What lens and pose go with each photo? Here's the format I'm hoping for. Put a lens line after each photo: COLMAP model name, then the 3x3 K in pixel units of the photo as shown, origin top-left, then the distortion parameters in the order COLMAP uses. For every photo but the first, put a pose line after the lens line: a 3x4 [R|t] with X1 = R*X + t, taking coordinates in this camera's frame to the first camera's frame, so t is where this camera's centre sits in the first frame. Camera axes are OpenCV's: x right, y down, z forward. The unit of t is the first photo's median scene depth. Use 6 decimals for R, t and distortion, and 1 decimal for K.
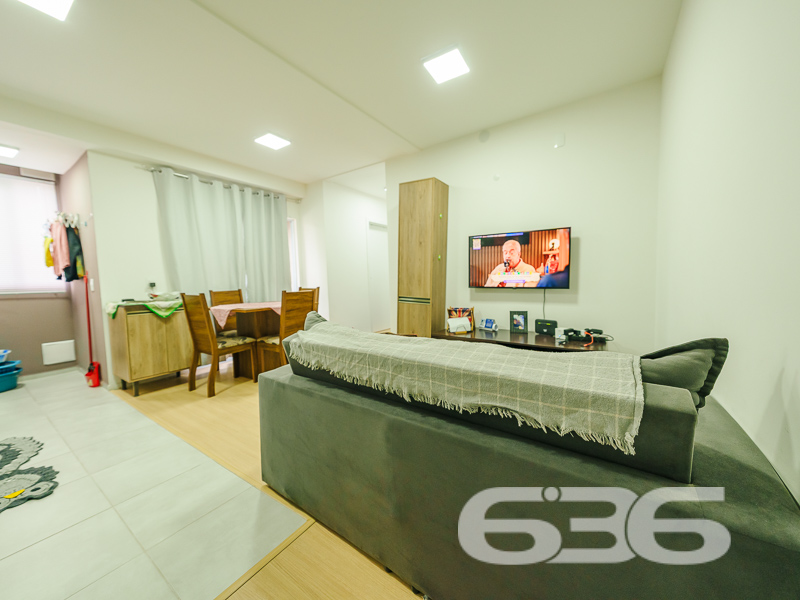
lens RADIAL K [[301.3, 0, 400.3], [0, 301.3, 300.3], [0, 0, 1]] dist [-0.016557, -0.000221]
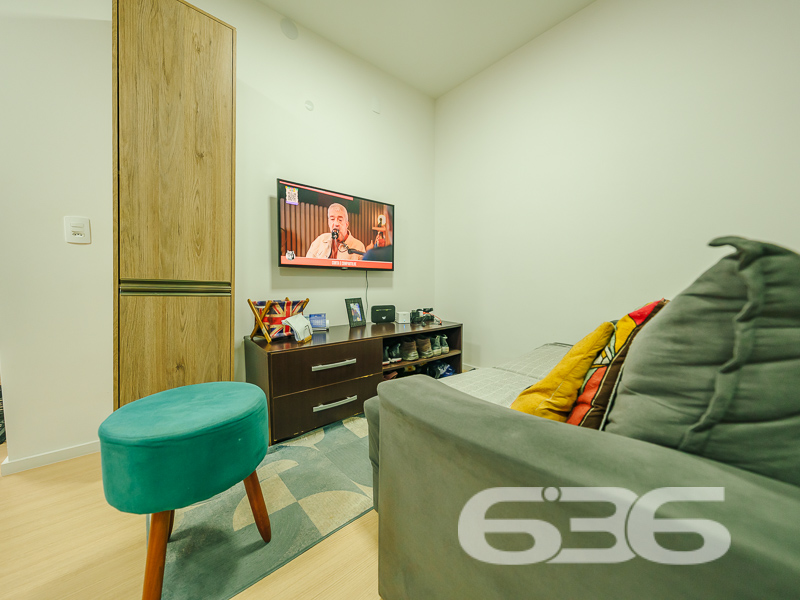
lens RADIAL K [[301.3, 0, 400.3], [0, 301.3, 302.4], [0, 0, 1]] dist [-0.016557, -0.000221]
pose [[0.215072, -0.041578, 0.975713, -0.333197], [0.072104, 0.997043, 0.026593, 0.034158], [-0.973933, 0.064633, 0.217434, 0.714646]]
